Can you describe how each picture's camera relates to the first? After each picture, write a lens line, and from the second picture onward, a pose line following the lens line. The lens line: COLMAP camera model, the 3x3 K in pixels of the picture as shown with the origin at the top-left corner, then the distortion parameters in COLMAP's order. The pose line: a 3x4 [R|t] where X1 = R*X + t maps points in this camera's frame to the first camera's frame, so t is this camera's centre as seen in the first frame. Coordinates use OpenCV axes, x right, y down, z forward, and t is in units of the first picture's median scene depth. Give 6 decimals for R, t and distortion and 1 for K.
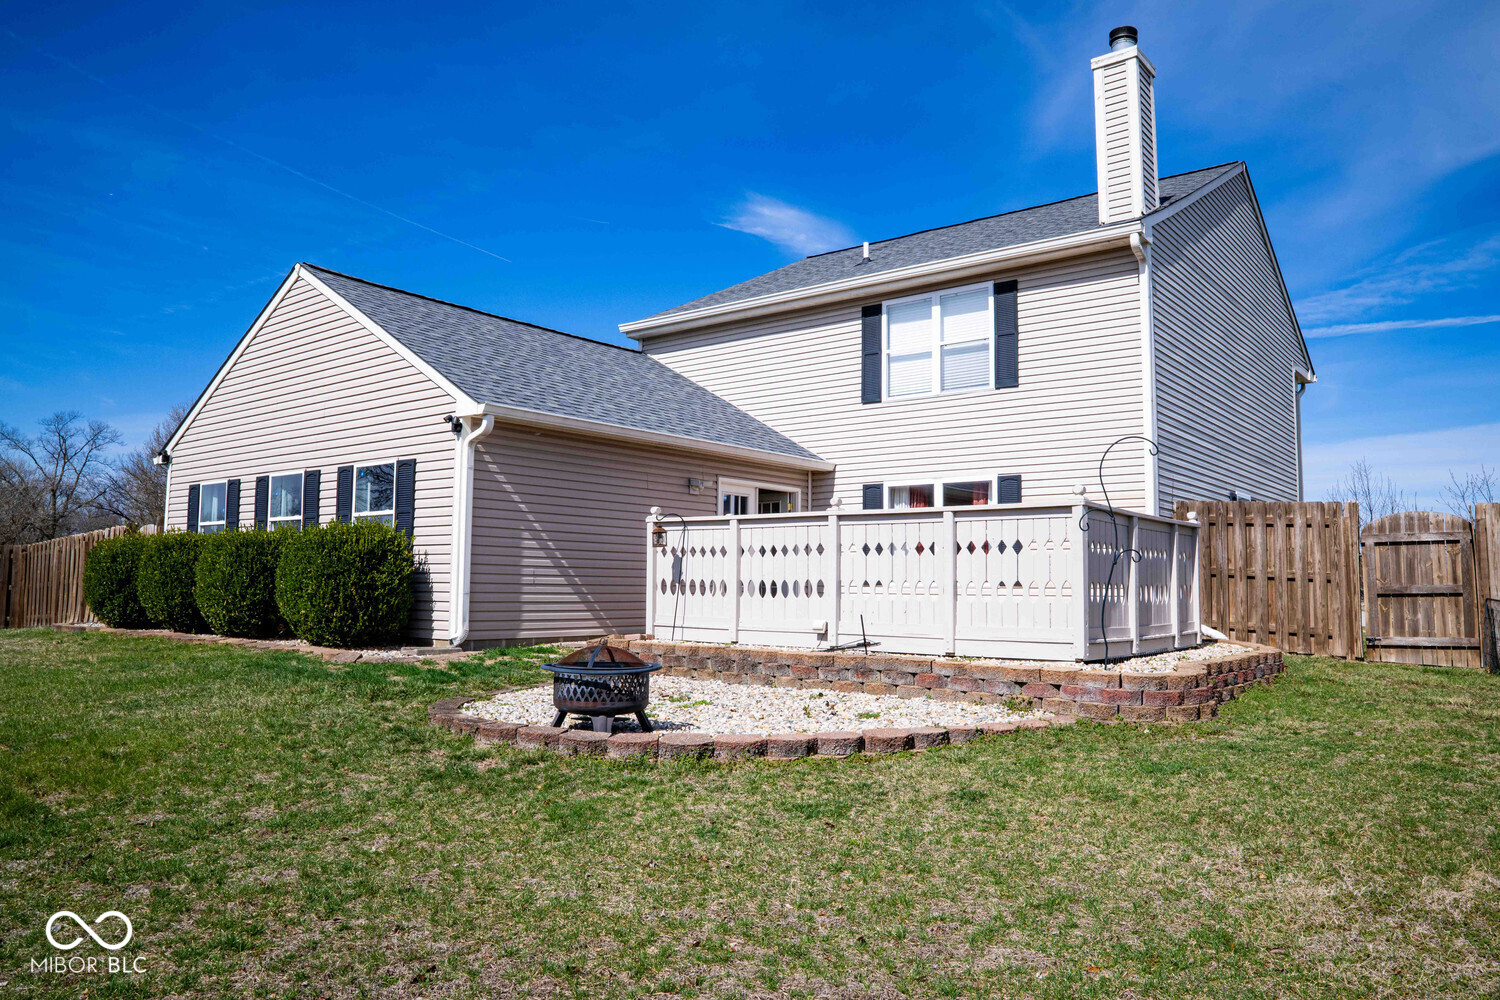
lens RADIAL K [[1019.4, 0, 754.8], [0, 1019.4, 483.0], [0, 0, 1]] dist [-0.030972, 0.002537]
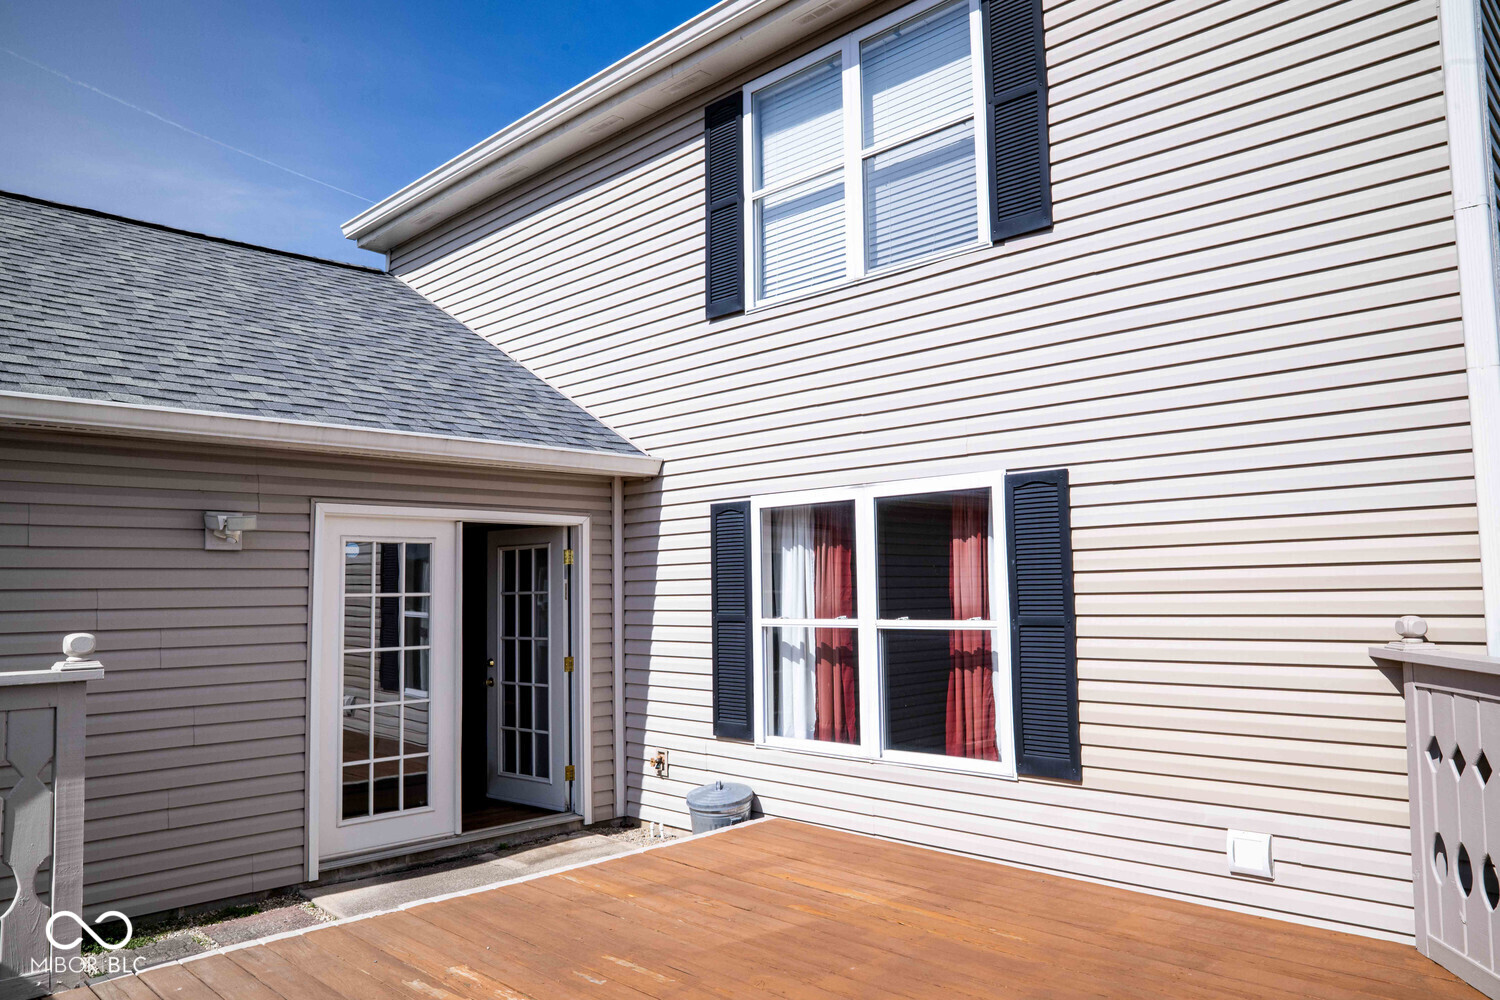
lens RADIAL K [[1019.4, 0, 754.8], [0, 1019.4, 483.0], [0, 0, 1]] dist [-0.030972, 0.002537]
pose [[0.994319, -0.038466, -0.099252, 0.168669], [0.038457, 0.999258, -0.002003, -0.006032], [0.099255, -0.001825, 0.995060, 0.568867]]
